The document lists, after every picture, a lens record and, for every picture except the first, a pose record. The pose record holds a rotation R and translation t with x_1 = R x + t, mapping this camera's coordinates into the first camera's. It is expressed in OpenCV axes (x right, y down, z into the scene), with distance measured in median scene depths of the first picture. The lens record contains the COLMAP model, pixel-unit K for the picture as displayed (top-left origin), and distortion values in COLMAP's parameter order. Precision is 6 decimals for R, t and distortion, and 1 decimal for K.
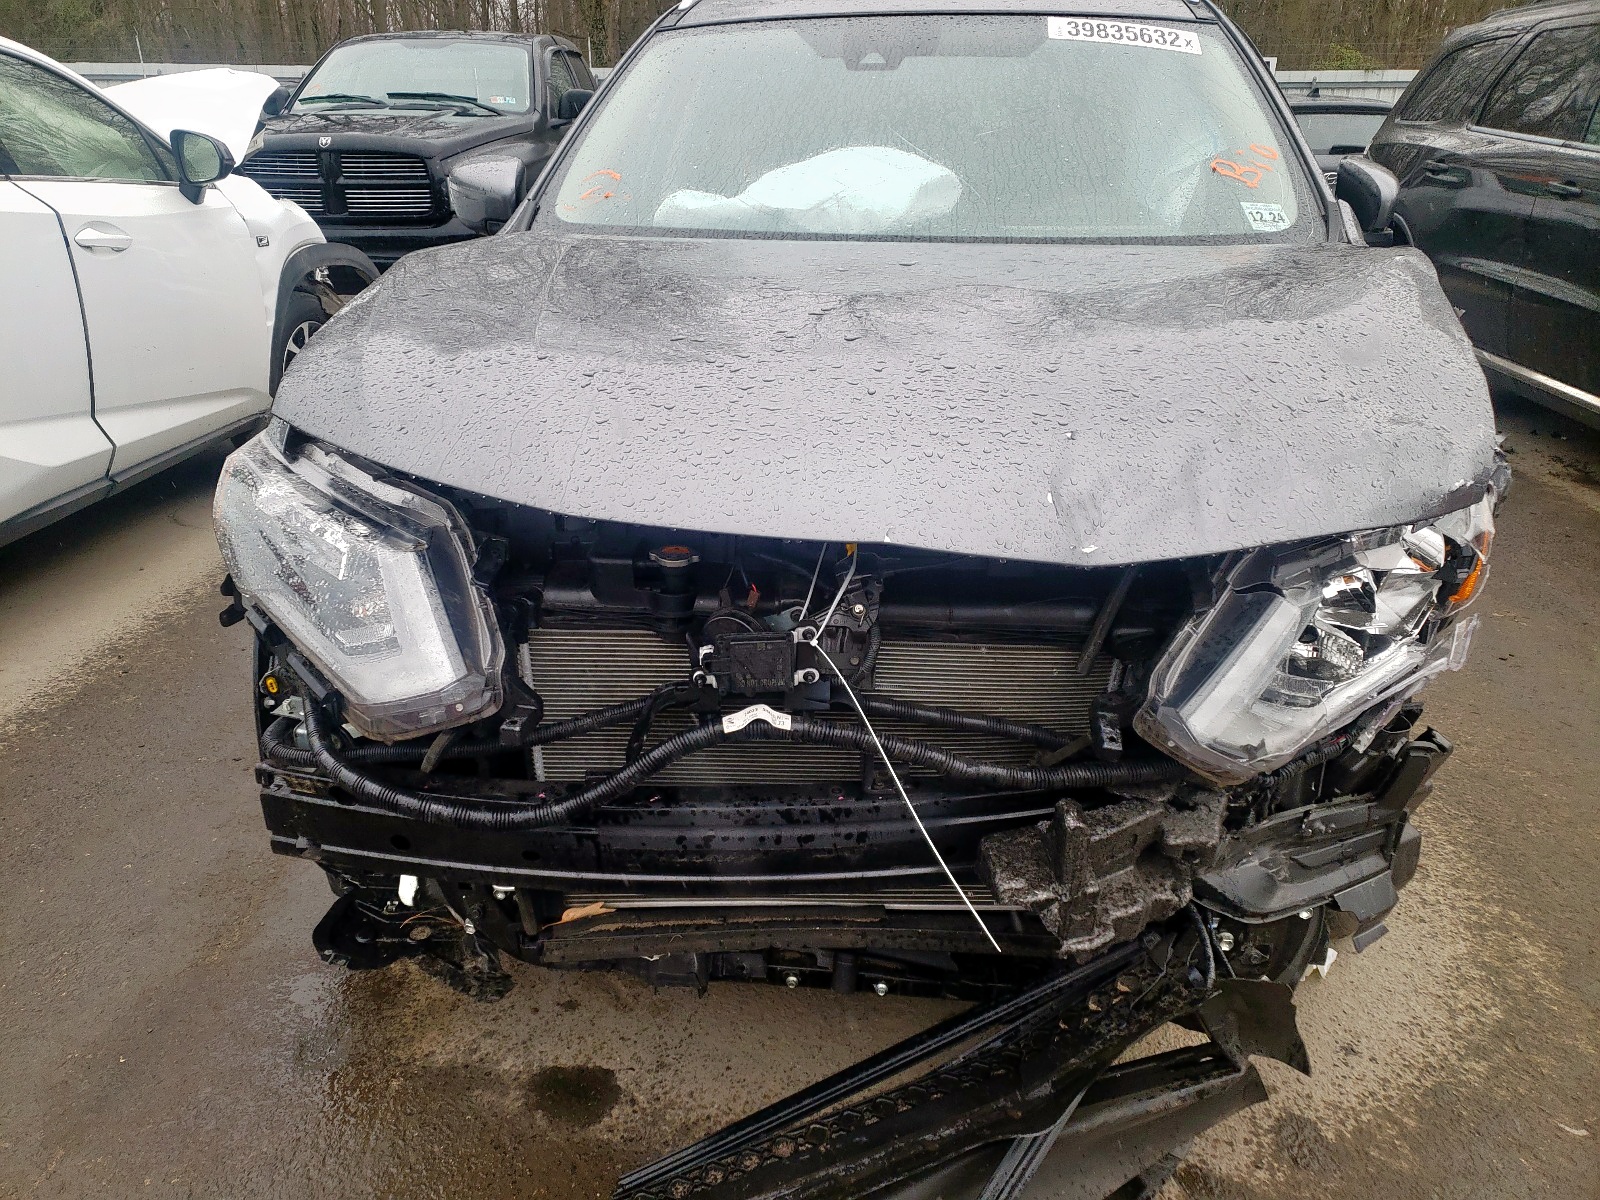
lens RADIAL K [[1163.7, 0, 800.0], [0, 1163.7, 600.0], [0, 0, 1]] dist [-0.000900, -0.000922]
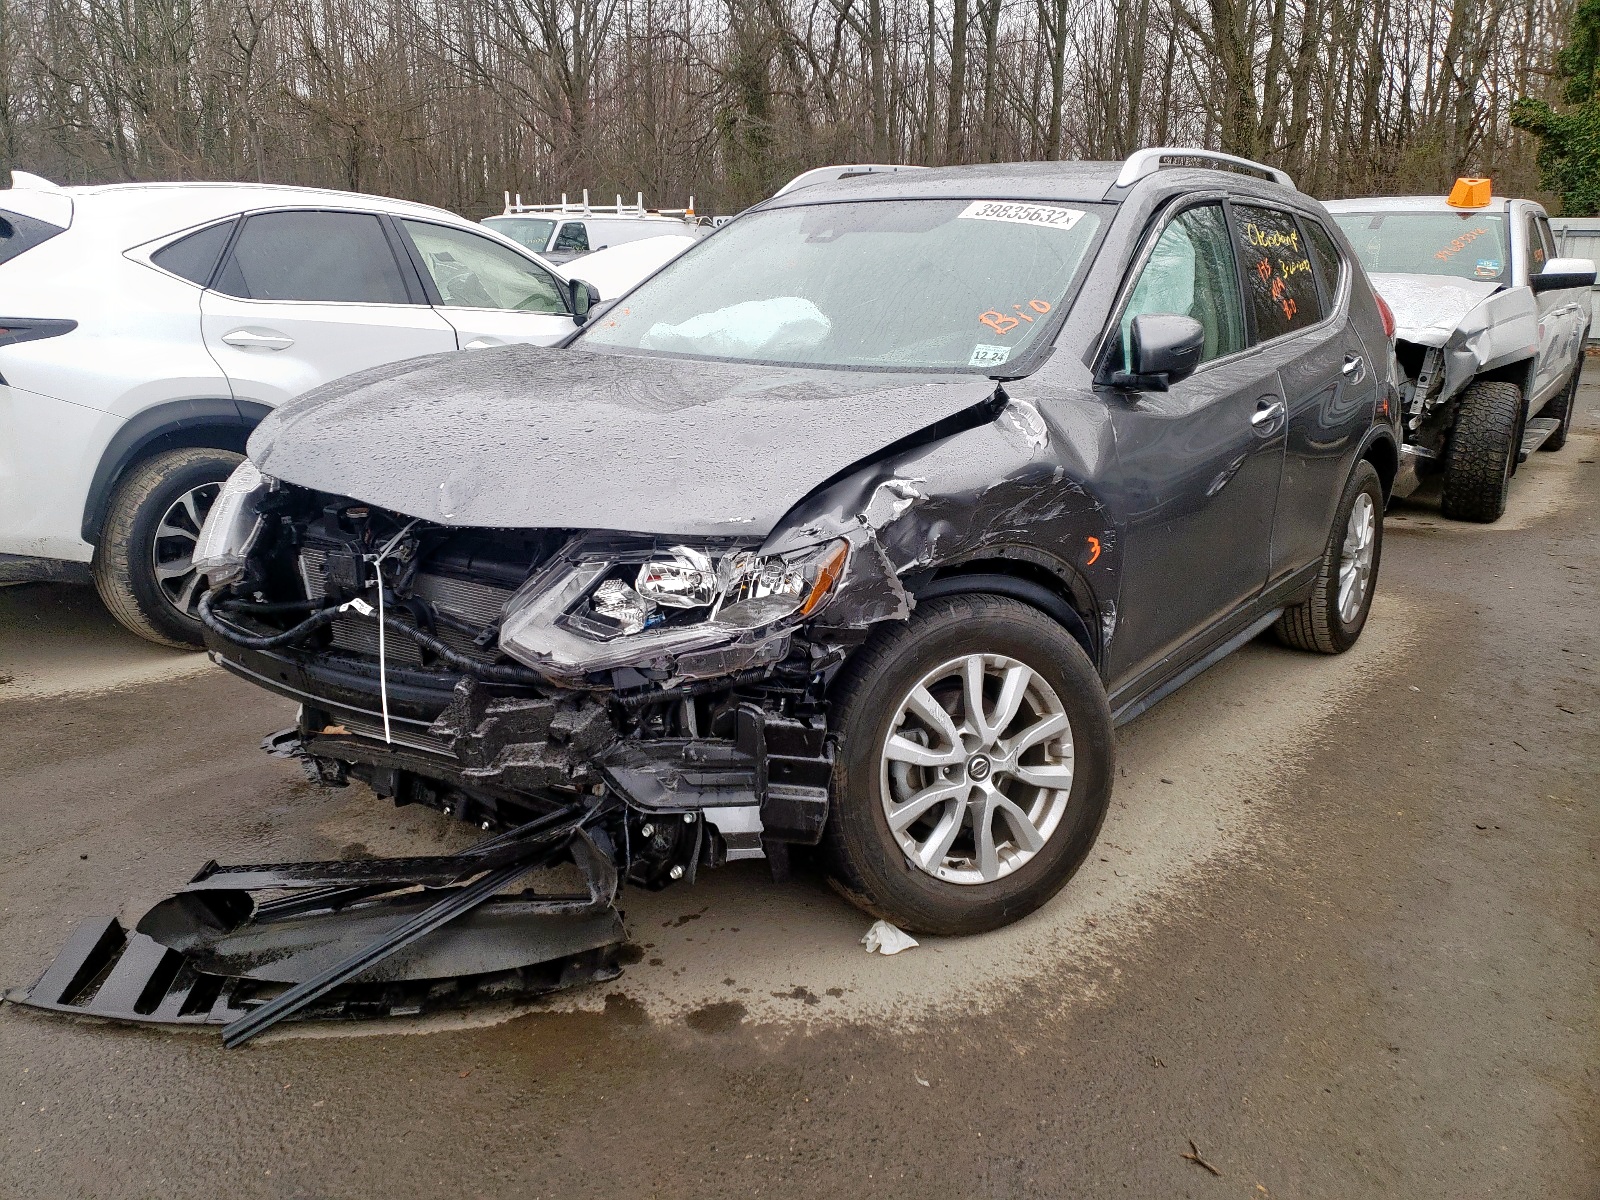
lens RADIAL K [[1163.7, 0, 800.0], [0, 1163.7, 600.0], [0, 0, 1]] dist [-0.000900, -0.000922]
pose [[0.885532, 0.132342, -0.445329, 1.076472], [-0.182972, 0.980444, -0.072470, 0.078749], [0.427029, 0.145657, 0.892429, -0.230182]]
